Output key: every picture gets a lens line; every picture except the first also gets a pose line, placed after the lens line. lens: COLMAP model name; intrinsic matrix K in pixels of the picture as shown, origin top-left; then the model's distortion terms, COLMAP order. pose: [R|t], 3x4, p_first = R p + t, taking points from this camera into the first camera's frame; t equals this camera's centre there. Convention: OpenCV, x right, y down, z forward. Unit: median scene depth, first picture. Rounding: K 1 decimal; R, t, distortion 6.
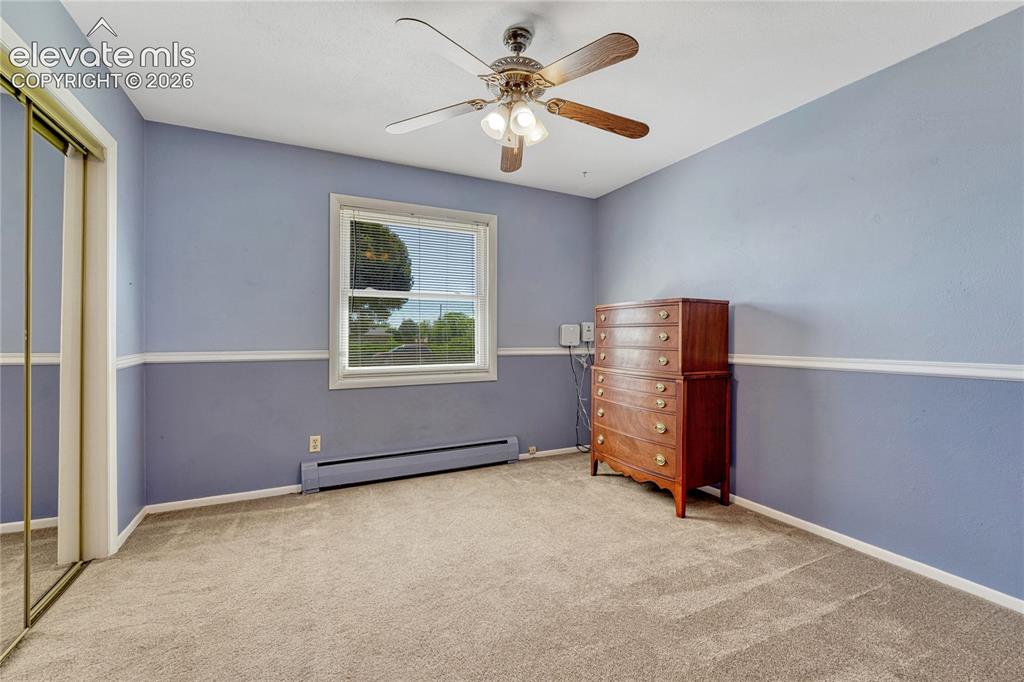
lens RADIAL K [[431.2, 0, 511.1], [0, 431.2, 334.0], [0, 0, 1]] dist [-0.002205, -0.001176]
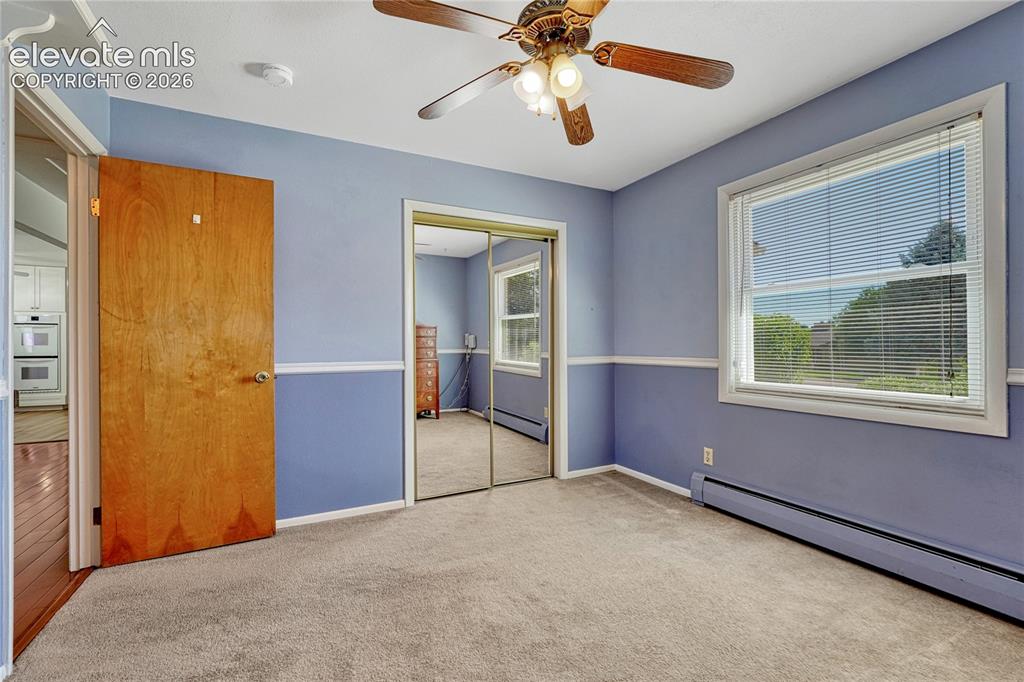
lens RADIAL K [[431.2, 0, 511.2], [0, 431.2, 345.4], [0, 0, 1]] dist [-0.002205, -0.001176]
pose [[0.035169, 0.001071, -0.999381, 0.489993], [0.006689, 0.999977, 0.001307, 0.004296], [0.999359, -0.006731, 0.035161, 0.536034]]
